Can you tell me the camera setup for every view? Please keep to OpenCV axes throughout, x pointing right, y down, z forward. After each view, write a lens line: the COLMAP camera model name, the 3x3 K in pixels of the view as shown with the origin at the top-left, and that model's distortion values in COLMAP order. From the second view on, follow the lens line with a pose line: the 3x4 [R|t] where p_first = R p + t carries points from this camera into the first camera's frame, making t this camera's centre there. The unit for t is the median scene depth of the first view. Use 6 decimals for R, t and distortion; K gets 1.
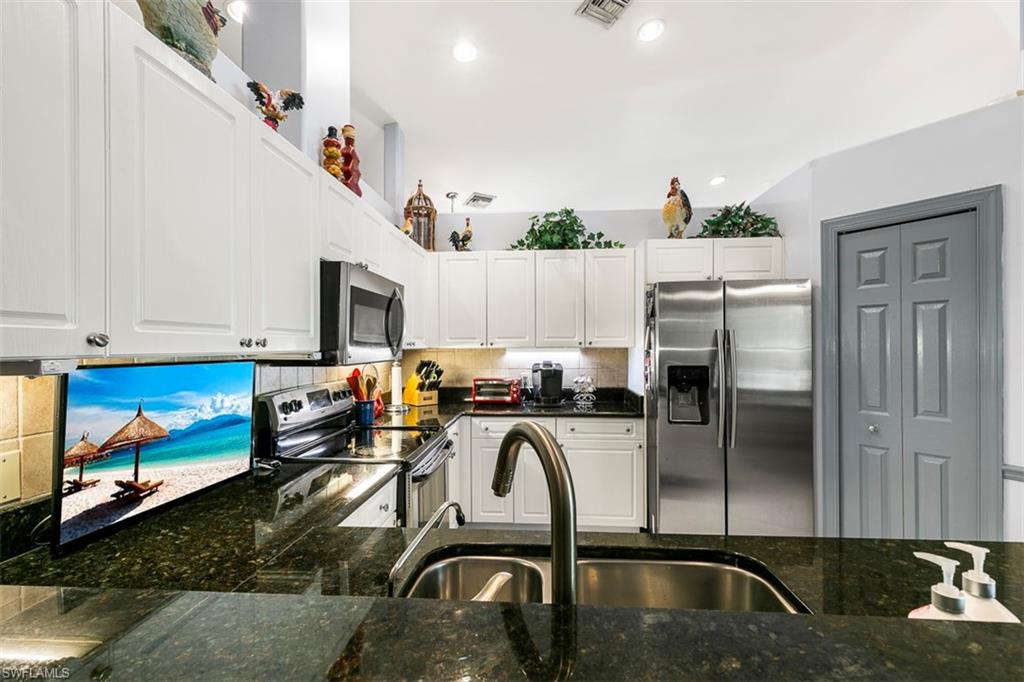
lens RADIAL K [[463.4, 0, 517.1], [0, 463.4, 343.6], [0, 0, 1]] dist [0.011854, 0.000624]
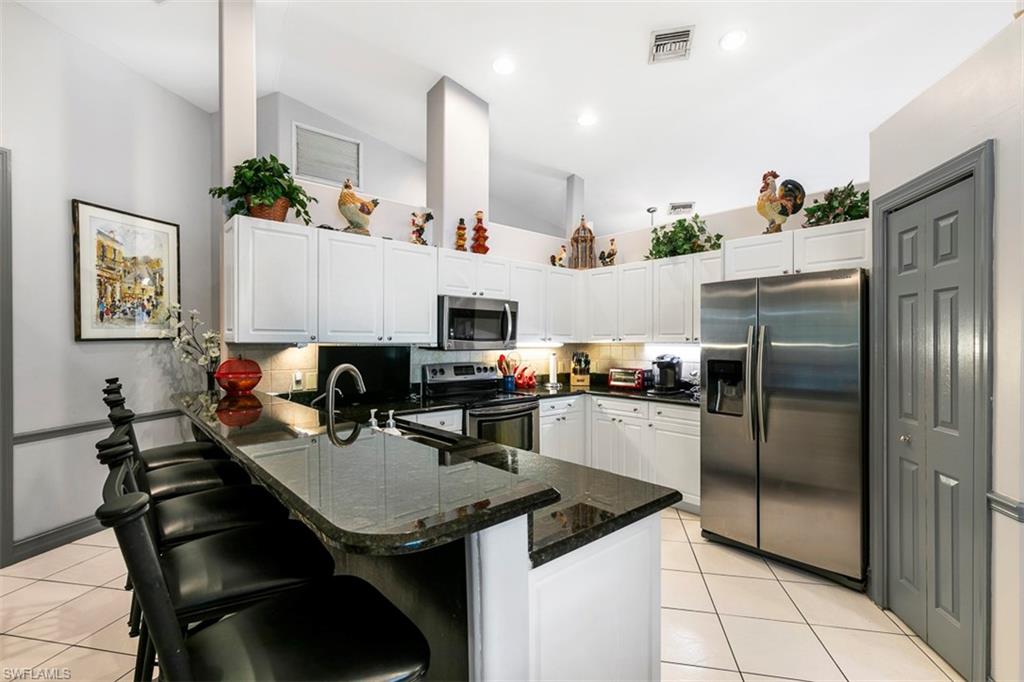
lens RADIAL K [[463.4, 0, 517.1], [0, 463.4, 343.6], [0, 0, 1]] dist [0.011854, 0.000624]
pose [[0.713606, 0.008510, -0.700495, 0.623205], [-0.002073, 0.999947, 0.010037, -0.000346], [0.700544, -0.005710, 0.713586, -0.078262]]
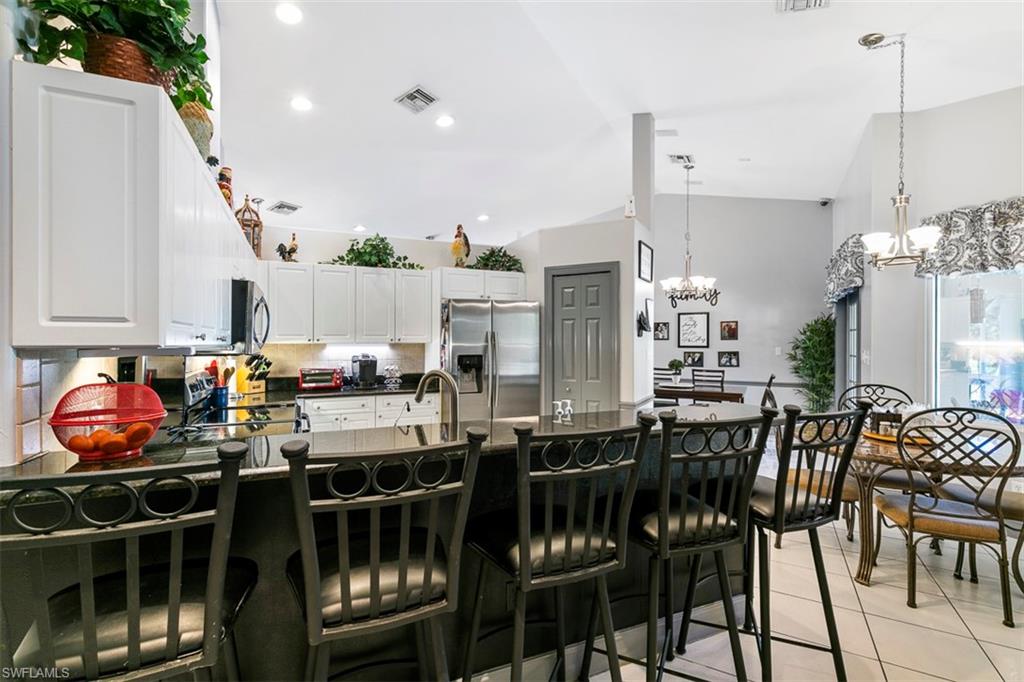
lens RADIAL K [[465.4, 0, 508.2], [0, 465.4, 339.6], [0, 0, 1]] dist [0.018902, 0.000141]
pose [[0.888463, 0.005799, 0.458912, -0.176223], [-0.005010, 0.999983, -0.002938, 0.000652], [-0.458921, 0.000311, 0.888477, -0.328087]]
